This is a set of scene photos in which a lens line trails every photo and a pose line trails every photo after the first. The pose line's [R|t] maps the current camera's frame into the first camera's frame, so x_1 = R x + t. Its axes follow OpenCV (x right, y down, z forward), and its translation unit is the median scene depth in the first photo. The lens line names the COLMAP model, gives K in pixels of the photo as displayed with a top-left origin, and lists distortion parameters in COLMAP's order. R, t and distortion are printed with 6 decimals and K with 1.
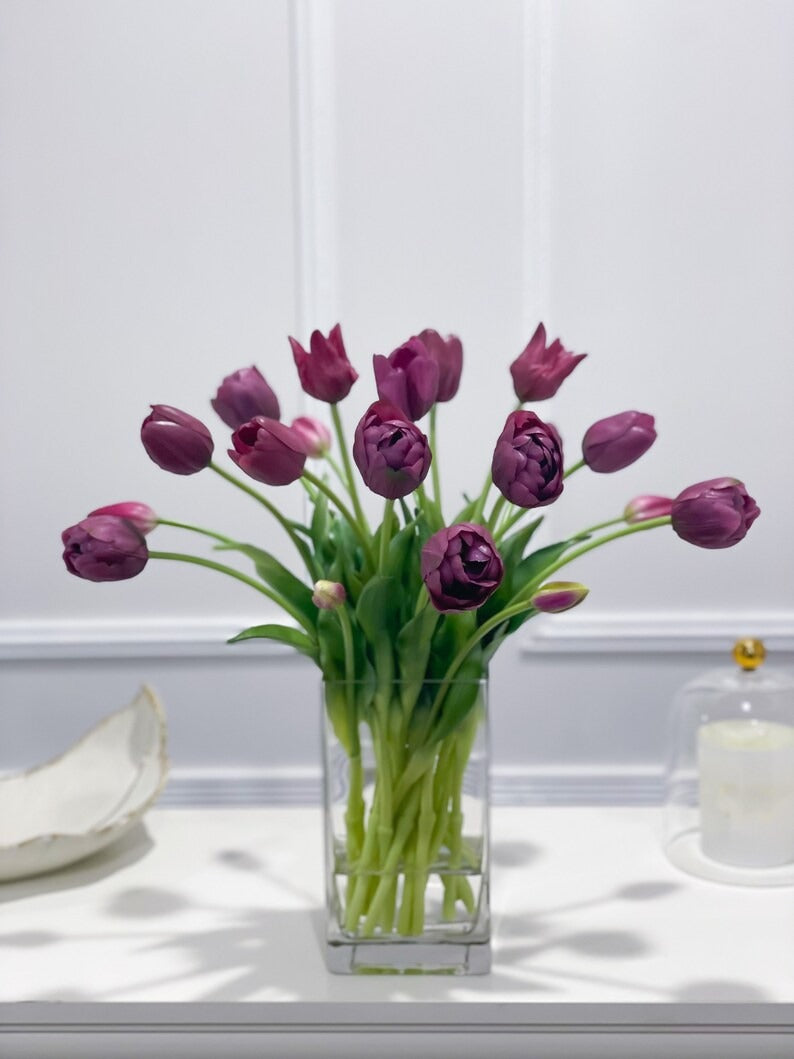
lens RADIAL K [[1572.4, 0, 397.0], [0, 1572.4, 529.5], [0, 0, 1]] dist [0.225534, -1.029099]
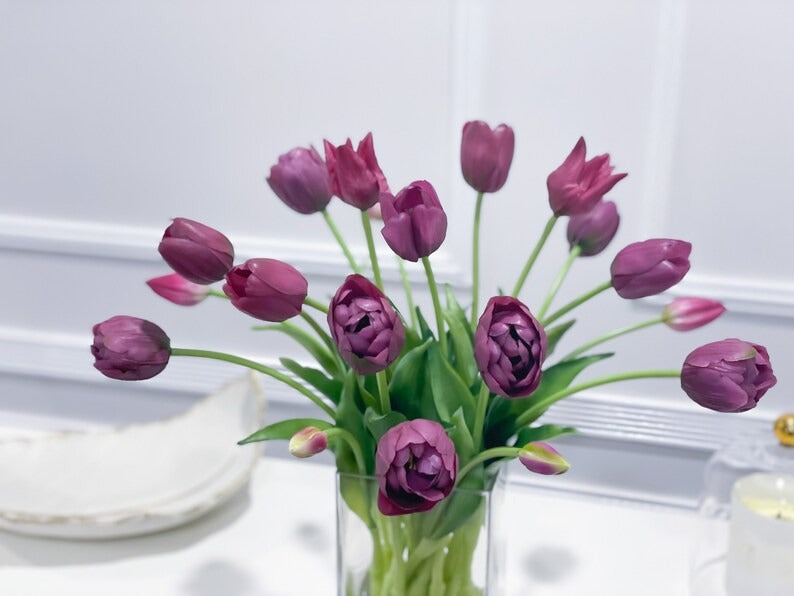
lens RADIAL K [[1178.9, 0, 413.4], [0, 1178.9, 295.8], [0, 0, 1]] dist [0.225534, -1.029099]
pose [[0.978909, 0.099151, -0.178626, 0.140850], [-0.054803, 0.969732, 0.237943, -0.222695], [0.196811, -0.223135, 0.954713, 0.288493]]
